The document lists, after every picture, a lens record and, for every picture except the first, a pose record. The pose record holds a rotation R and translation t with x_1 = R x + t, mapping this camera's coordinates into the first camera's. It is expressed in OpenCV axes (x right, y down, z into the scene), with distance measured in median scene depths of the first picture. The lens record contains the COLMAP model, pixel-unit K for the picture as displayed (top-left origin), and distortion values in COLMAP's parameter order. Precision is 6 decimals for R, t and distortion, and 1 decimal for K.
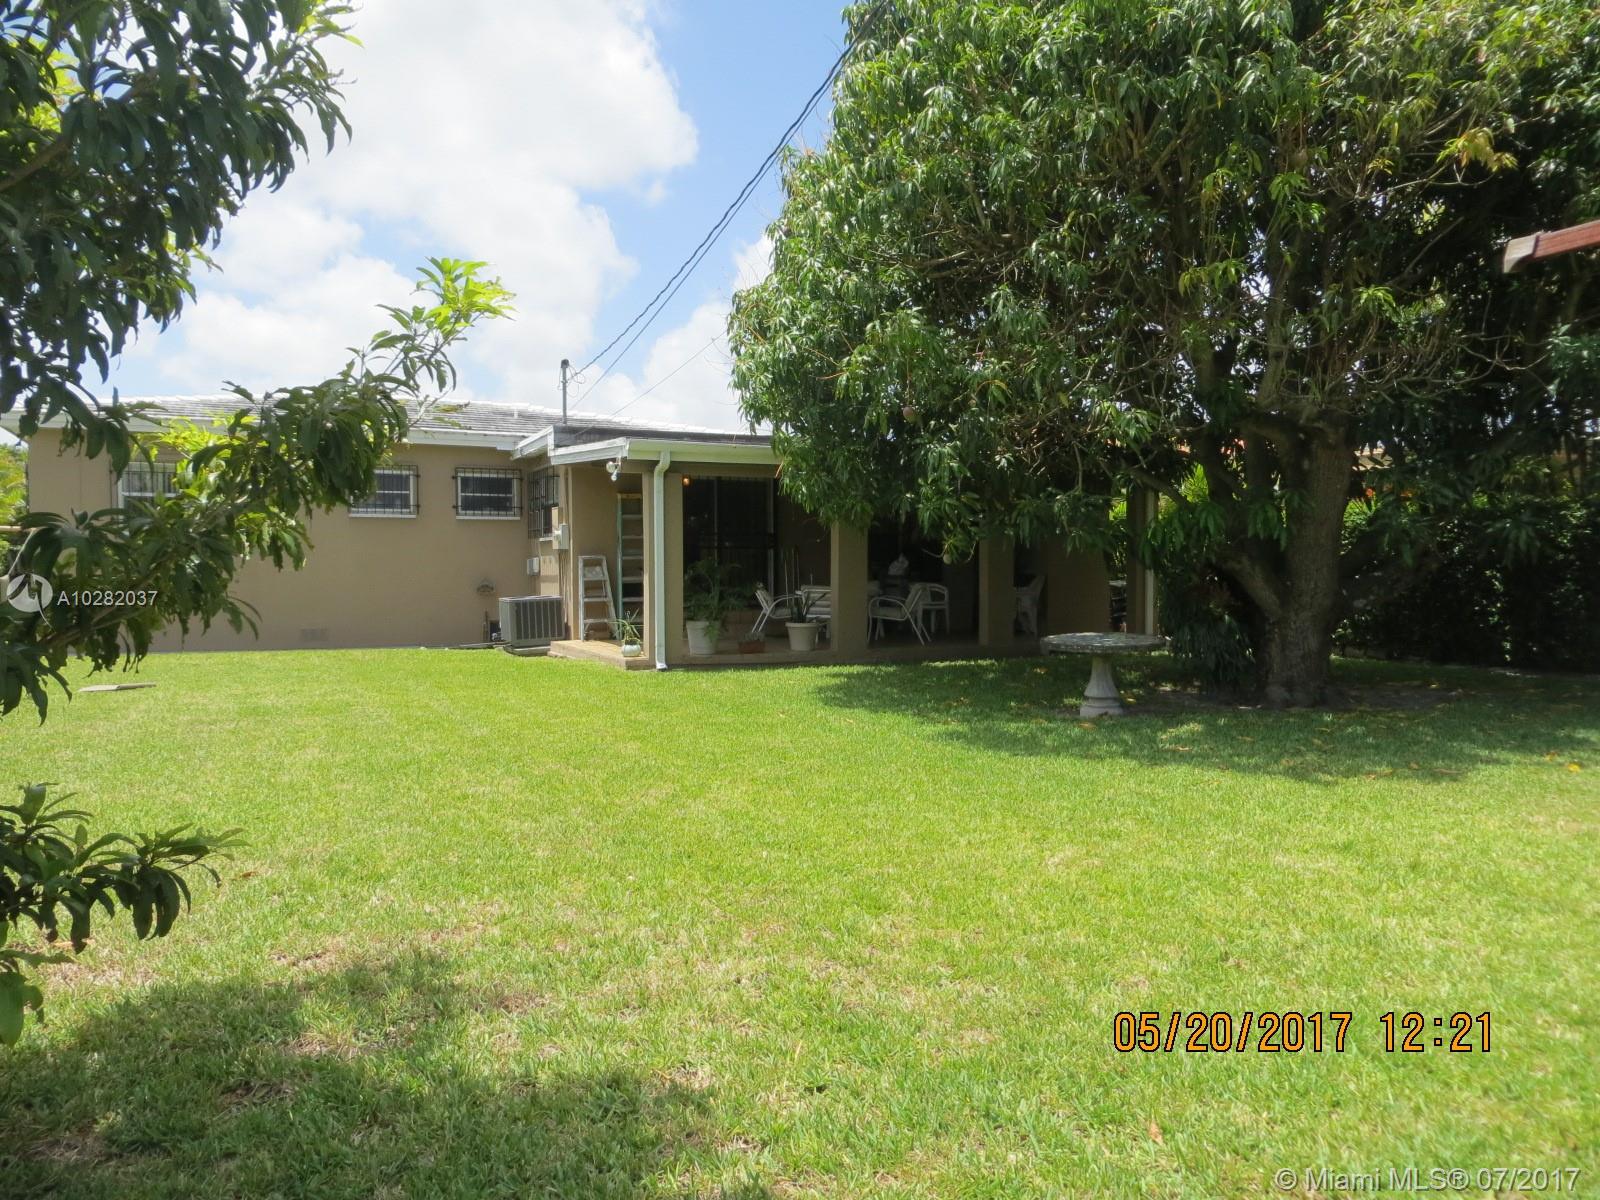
lens RADIAL K [[1193.1, 0, 805.7], [0, 1193.1, 603.7], [0, 0, 1]] dist [-0.010848, 0.005345]
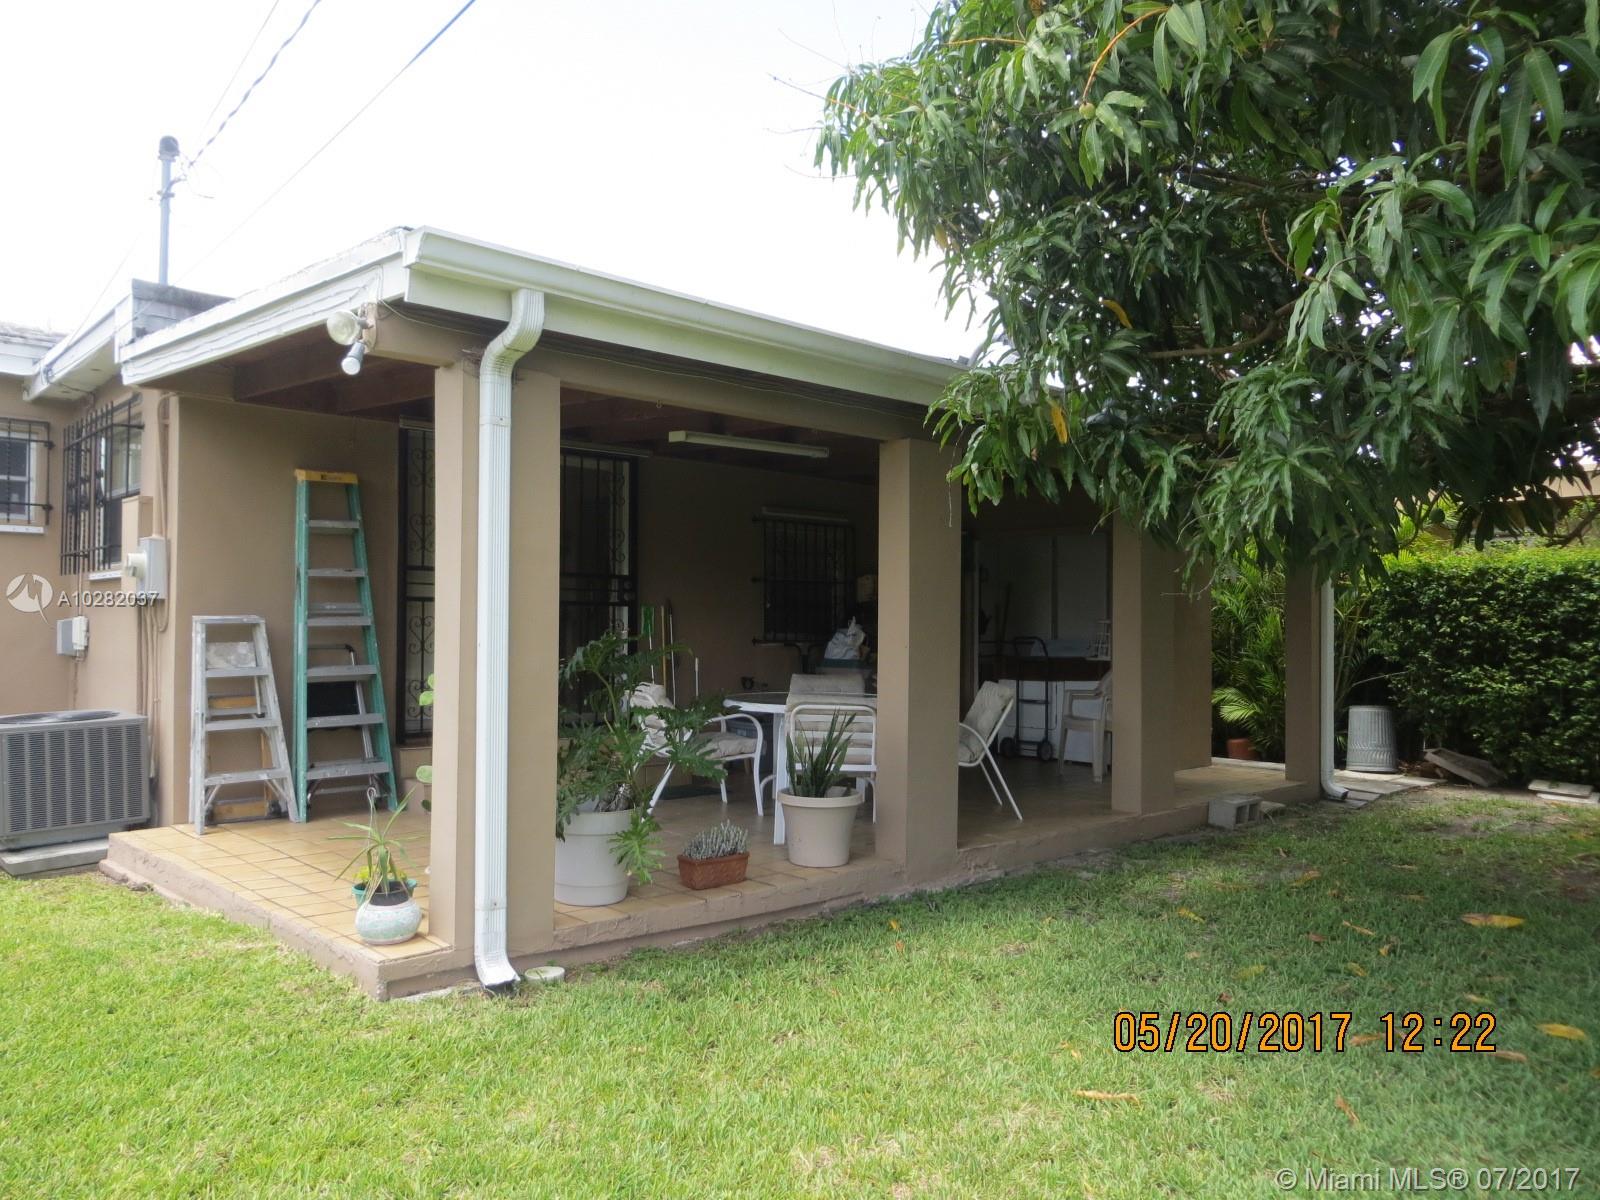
lens RADIAL K [[1193.1, 0, 800.8], [0, 1193.1, 606.1], [0, 0, 1]] dist [-0.010848, 0.005345]
pose [[0.953214, 0.015598, 0.301894, -0.116008], [-0.000572, 0.998759, -0.049797, -0.023245], [-0.302296, 0.047295, 0.952040, 0.553992]]
